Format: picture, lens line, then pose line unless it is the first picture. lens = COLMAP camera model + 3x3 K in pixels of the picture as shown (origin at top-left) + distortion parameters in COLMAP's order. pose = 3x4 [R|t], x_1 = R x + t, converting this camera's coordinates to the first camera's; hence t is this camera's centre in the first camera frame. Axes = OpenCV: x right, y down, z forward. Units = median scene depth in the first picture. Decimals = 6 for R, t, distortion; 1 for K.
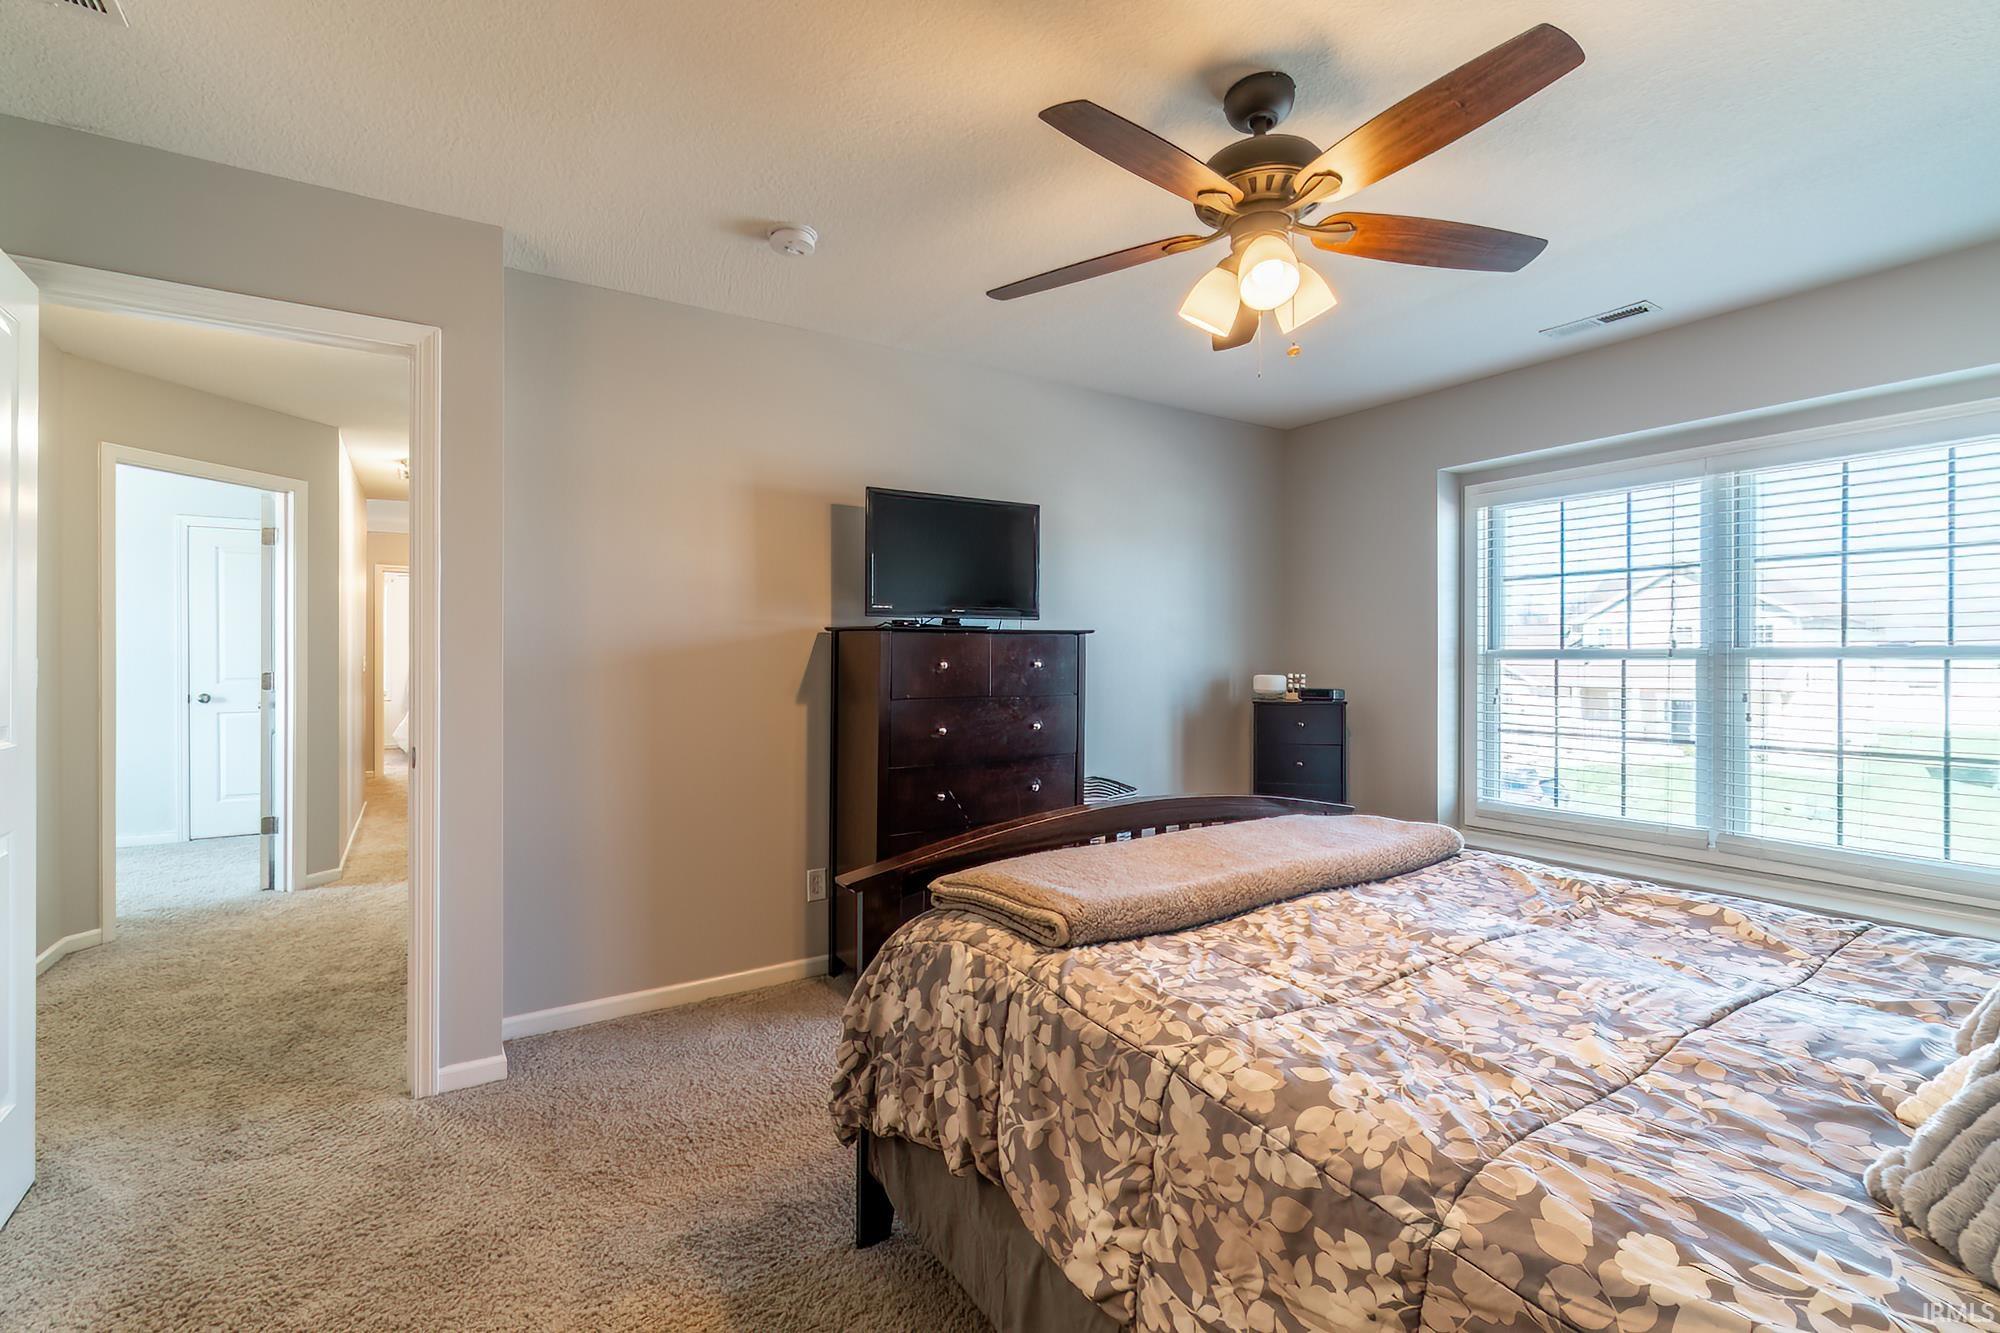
lens RADIAL K [[873.2, 0, 987.9], [0, 873.2, 666.1], [0, 0, 1]] dist [0.000130, 0.000689]
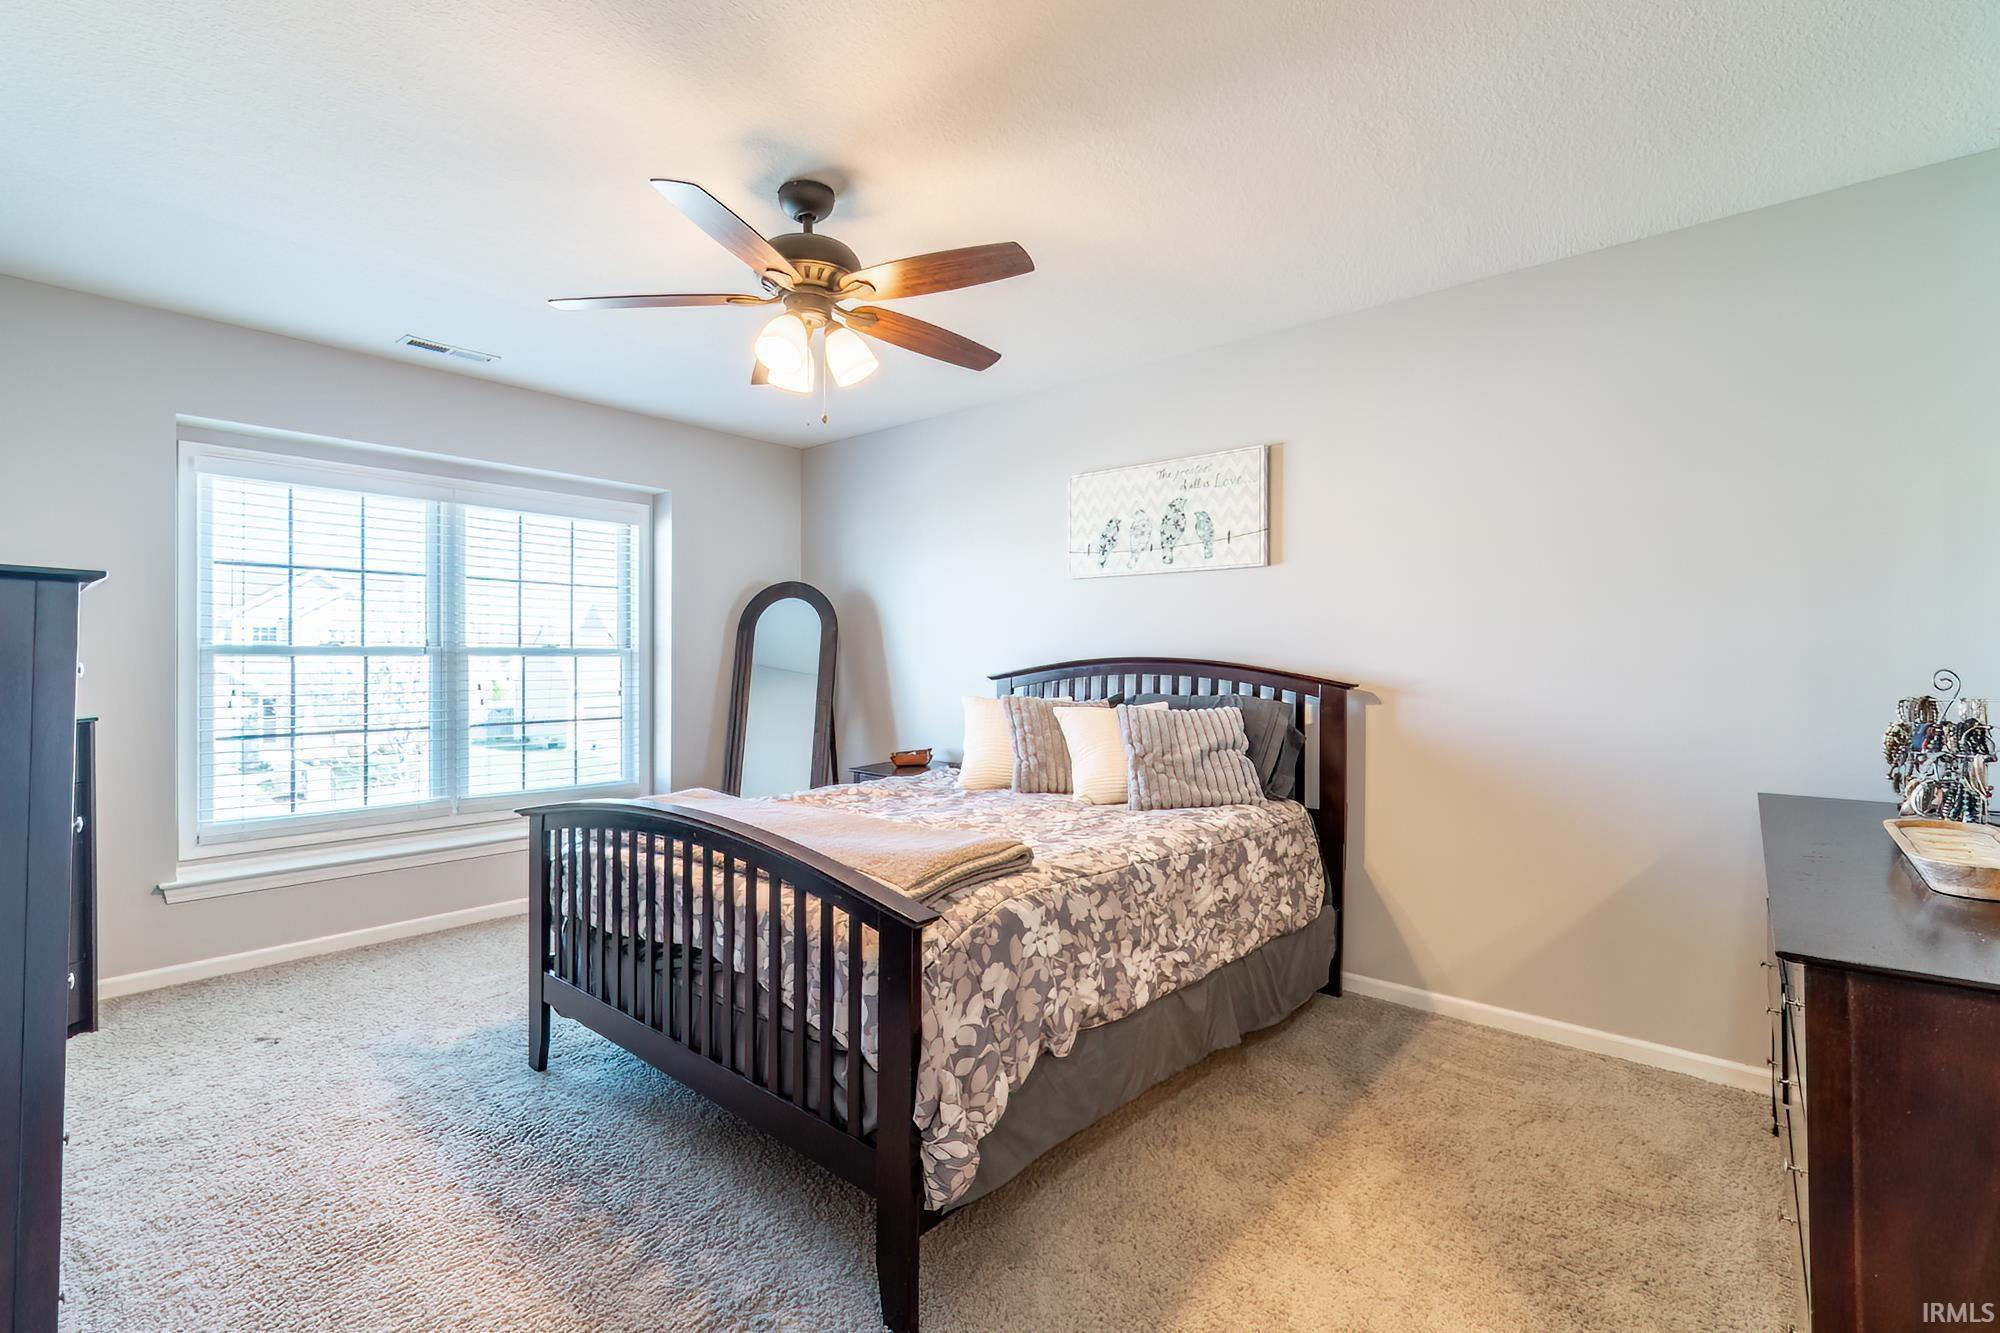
lens RADIAL K [[873.2, 0, 986.2], [0, 873.2, 654.8], [0, 0, 1]] dist [0.000130, 0.000689]
pose [[-0.275519, 0.001781, 0.961294, -0.644586], [0.008003, 0.999968, 0.000442, -0.004760], [-0.961262, 0.007815, -0.275525, 0.760928]]
